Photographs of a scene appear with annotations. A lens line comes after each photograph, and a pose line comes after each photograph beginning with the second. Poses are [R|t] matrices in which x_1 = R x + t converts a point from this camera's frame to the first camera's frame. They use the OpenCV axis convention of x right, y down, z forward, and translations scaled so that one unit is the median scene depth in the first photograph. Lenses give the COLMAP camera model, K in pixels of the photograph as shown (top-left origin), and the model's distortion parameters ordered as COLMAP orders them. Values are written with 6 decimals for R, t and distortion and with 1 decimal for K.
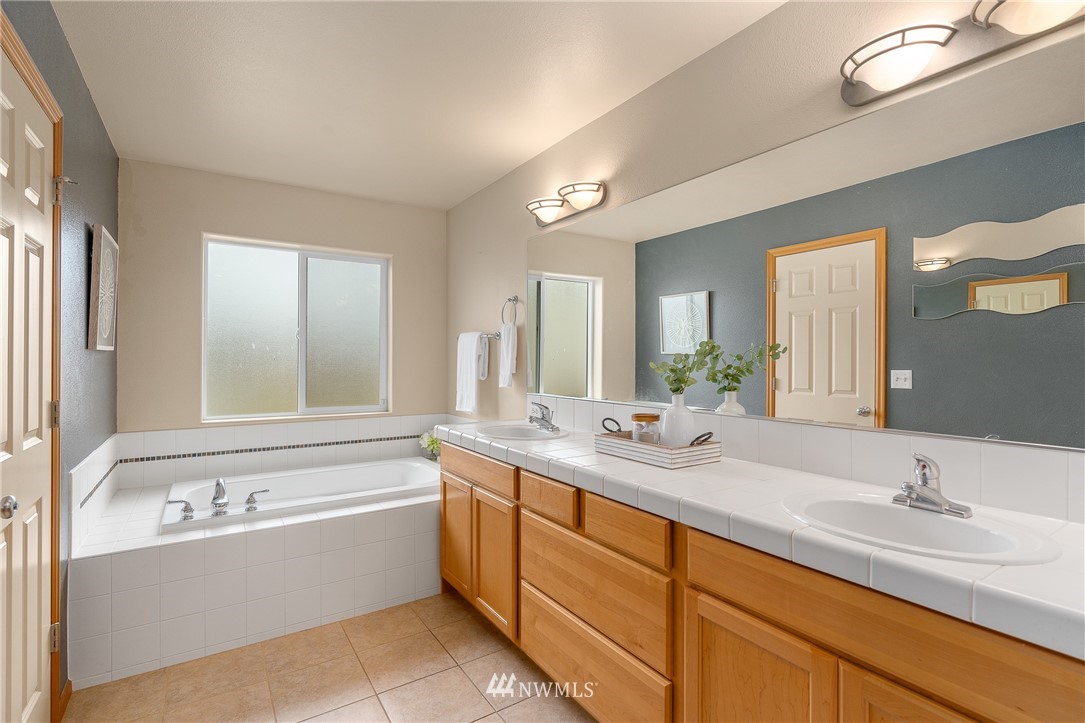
lens RADIAL K [[531.3, 0, 543.2], [0, 531.3, 359.4], [0, 0, 1]] dist [-0.001821, 0.000433]
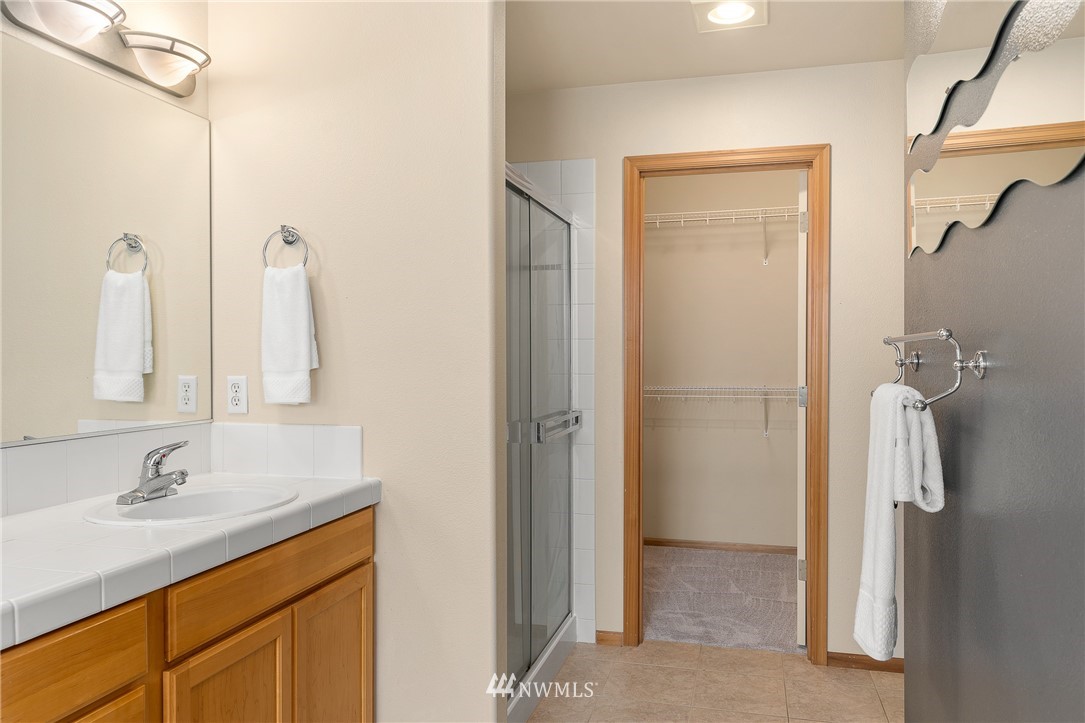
lens RADIAL K [[774.1, 0, 541.9], [0, 774.1, 361.4], [0, 0, 1]] dist [0.000790, 0.000818]
pose [[-0.673273, -0.007417, 0.739357, -0.908485], [-0.001646, 0.999962, 0.008532, 0.000054], [-0.739393, 0.004528, -0.673259, 1.440437]]
